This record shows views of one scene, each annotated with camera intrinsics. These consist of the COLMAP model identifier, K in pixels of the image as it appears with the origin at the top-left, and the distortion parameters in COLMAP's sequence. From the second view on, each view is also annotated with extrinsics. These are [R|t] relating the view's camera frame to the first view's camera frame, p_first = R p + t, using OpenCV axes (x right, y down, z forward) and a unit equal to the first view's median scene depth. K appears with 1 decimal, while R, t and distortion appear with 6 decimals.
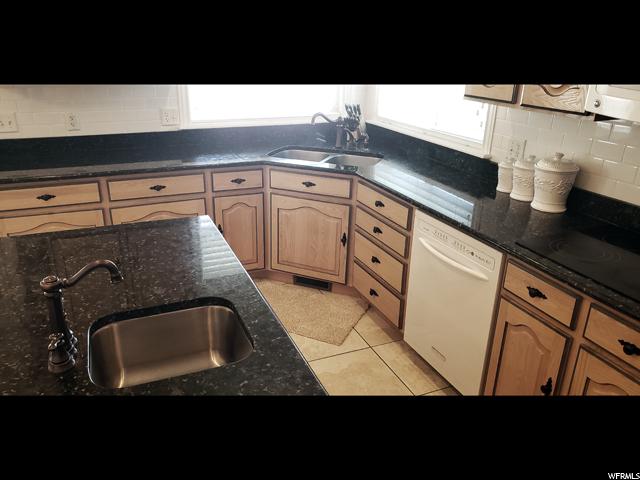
lens RADIAL K [[498.8, 0, 320.0], [0, 498.8, 240.0], [0, 0, 1]] dist [0.055724, -0.001777]
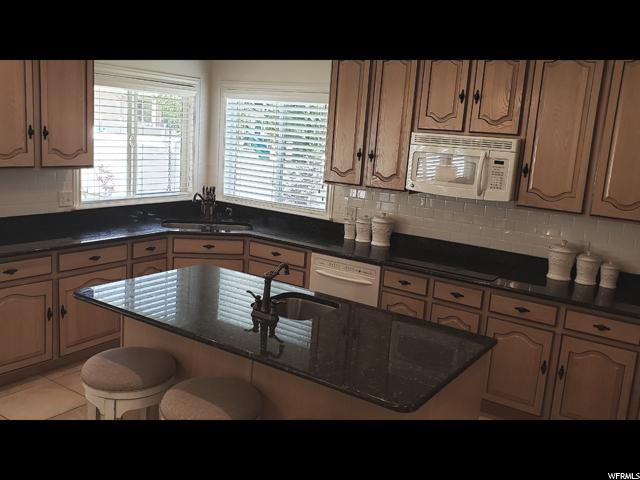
lens RADIAL K [[572.6, 0, 320.0], [0, 572.6, 240.0], [0, 0, 1]] dist [0.108776, -0.000931]
pose [[0.839748, -0.063803, 0.539215, -0.650433], [0.154417, 0.980129, -0.124507, 0.110572], [-0.520556, 0.187819, 0.832914, -0.429197]]
